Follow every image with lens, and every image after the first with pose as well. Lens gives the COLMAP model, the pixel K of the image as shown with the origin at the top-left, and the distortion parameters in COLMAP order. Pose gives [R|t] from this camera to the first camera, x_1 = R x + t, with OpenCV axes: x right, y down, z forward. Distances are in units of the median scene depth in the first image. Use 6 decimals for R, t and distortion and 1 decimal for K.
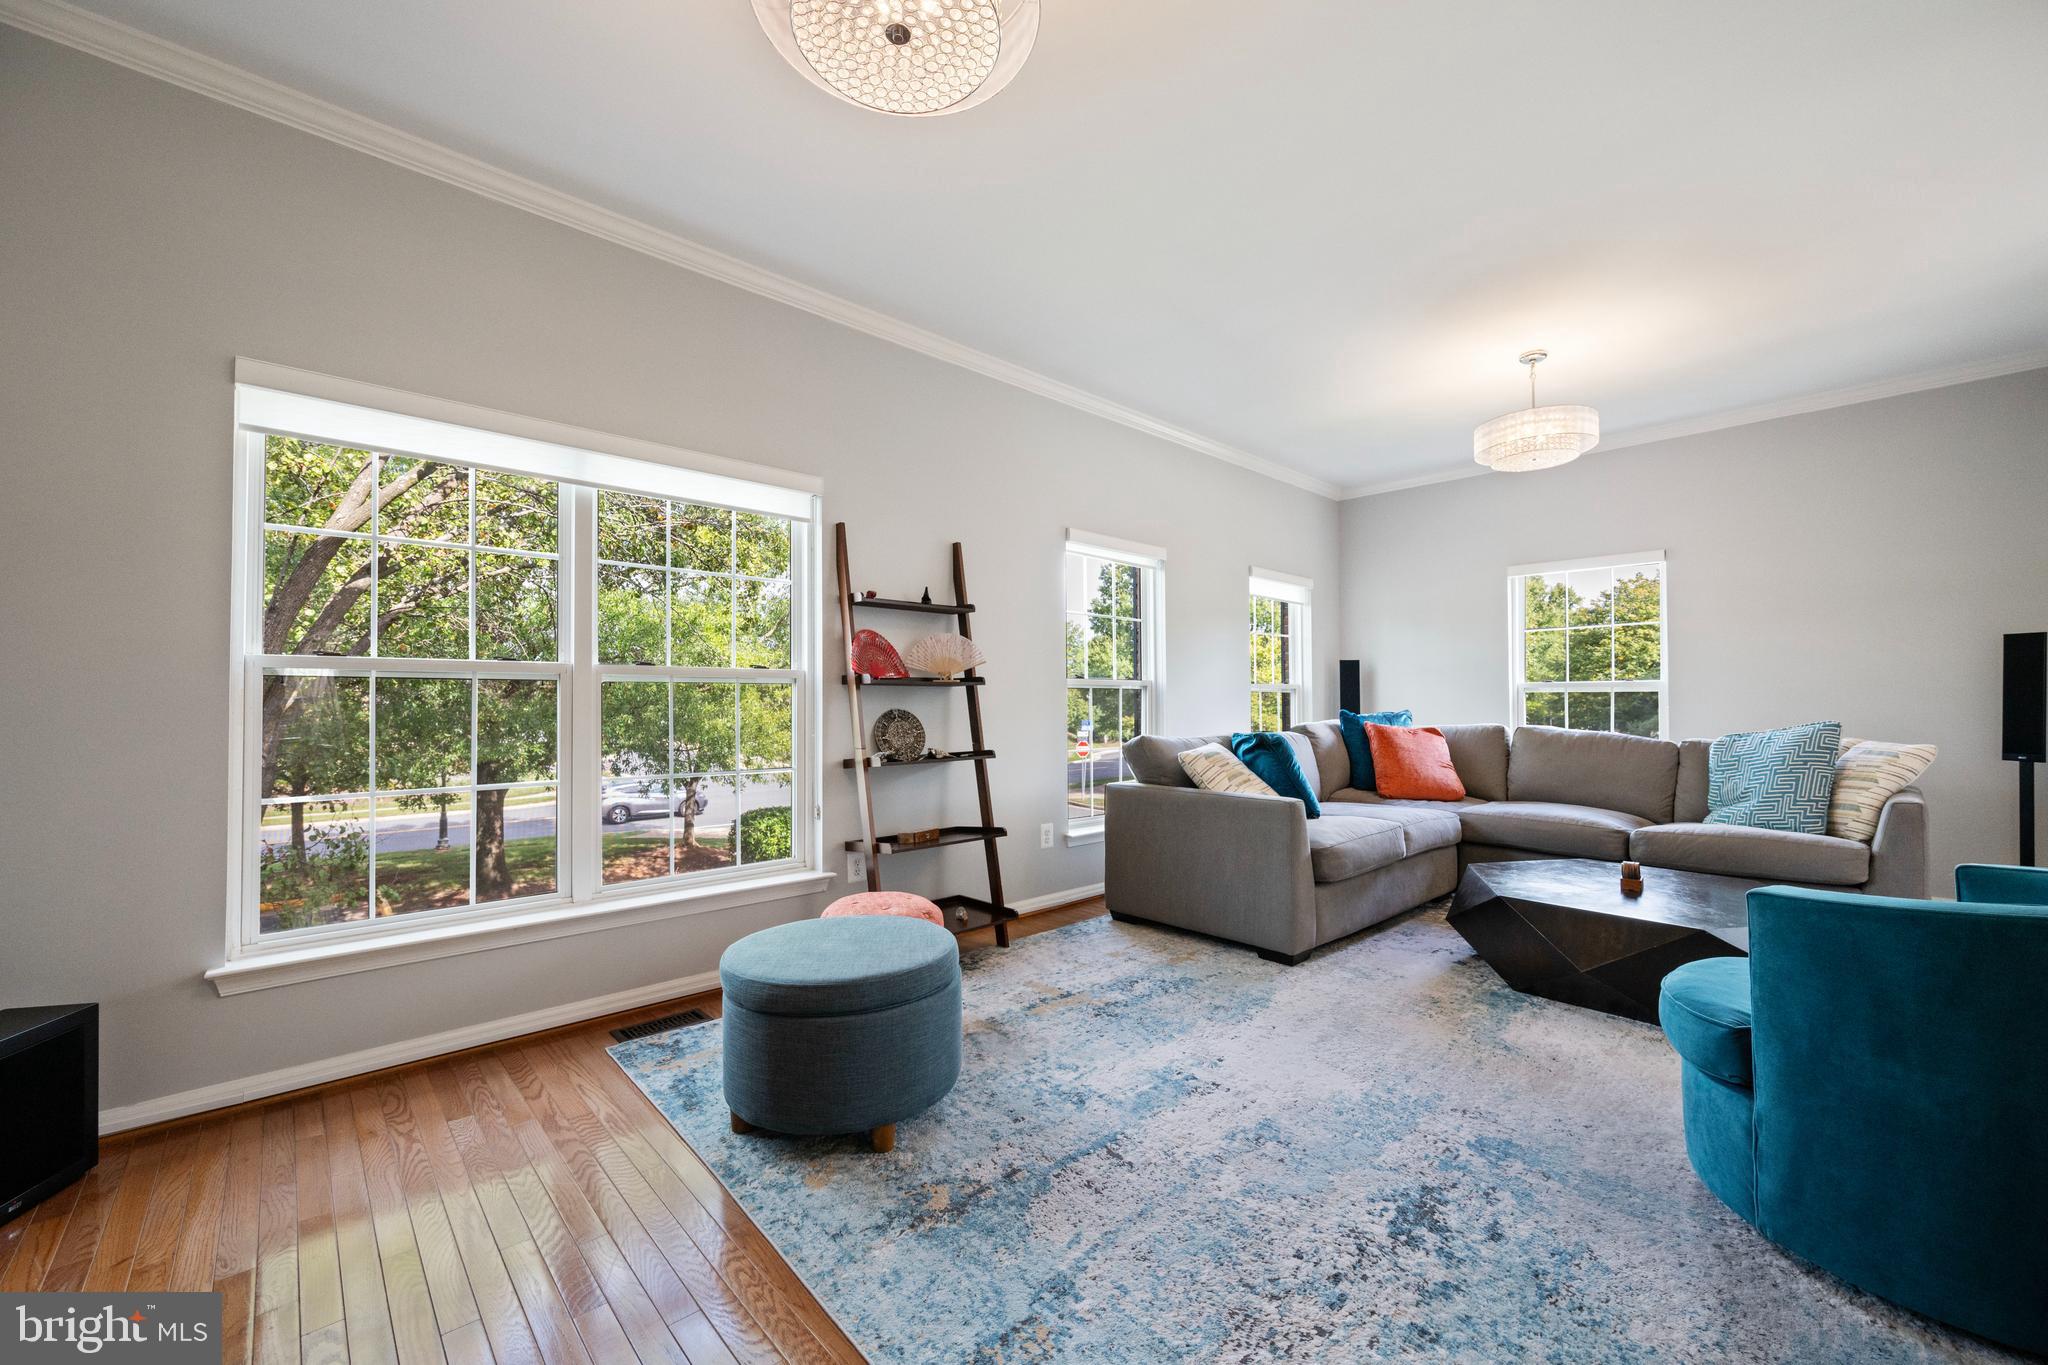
lens RADIAL K [[815.6, 0, 1024.0], [0, 815.6, 682.5], [0, 0, 1]] dist [-0.000973, -0.000201]
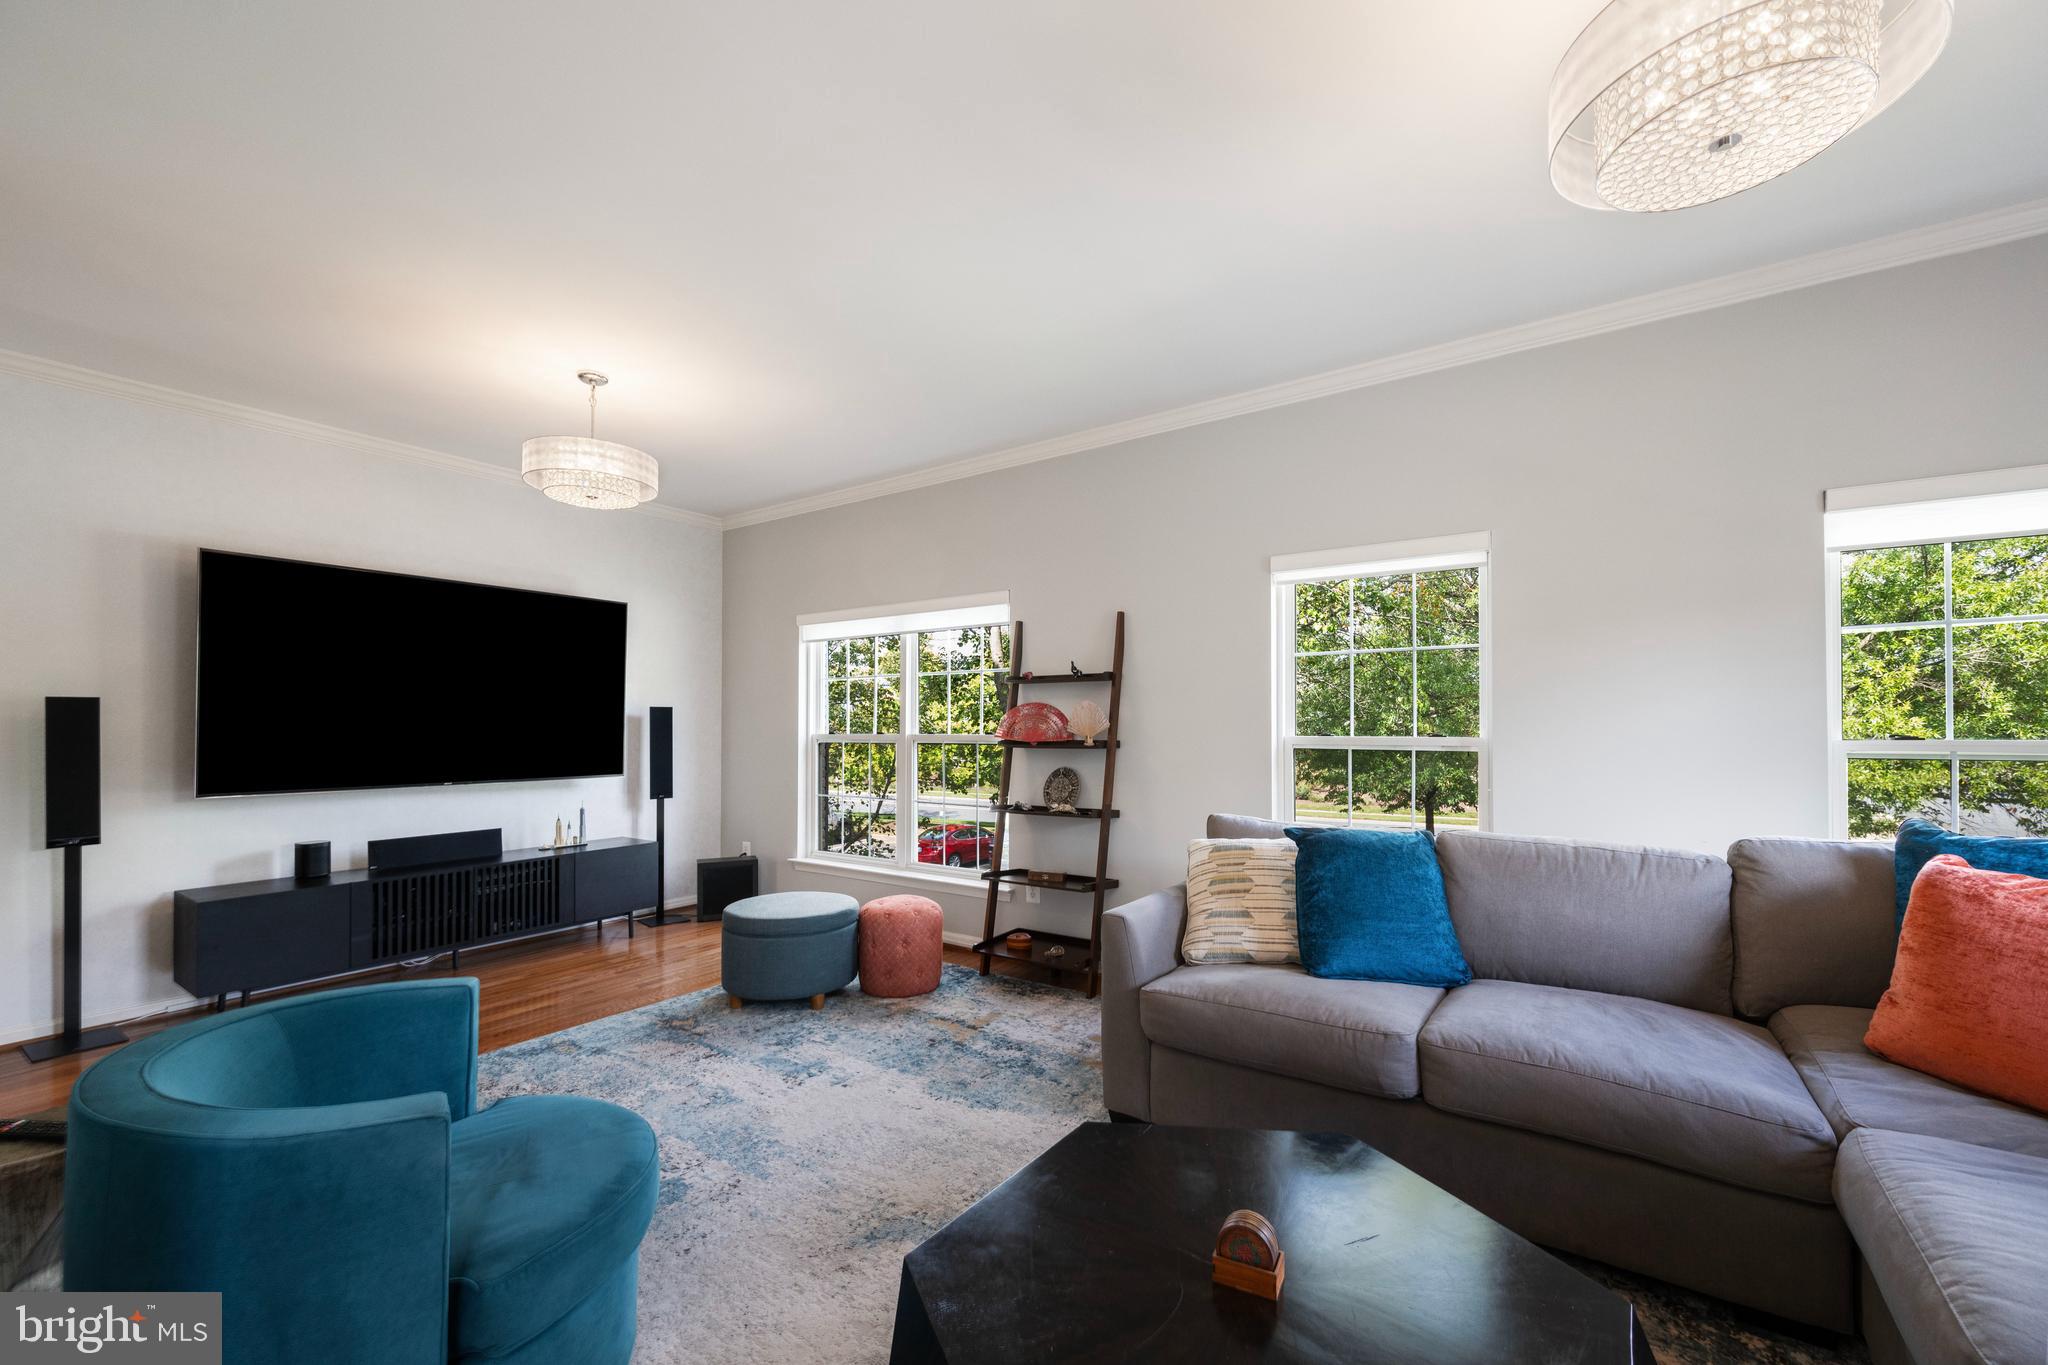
lens RADIAL K [[825.9, 0, 1019.3], [0, 825.9, 724.5], [0, 0, 1]] dist [-0.000707, -0.000065]
pose [[0.200621, 0.000132, -0.979669, 1.316411], [0.028197, 0.999585, 0.005909, -0.050577], [0.979263, -0.028809, 0.200534, 0.925791]]
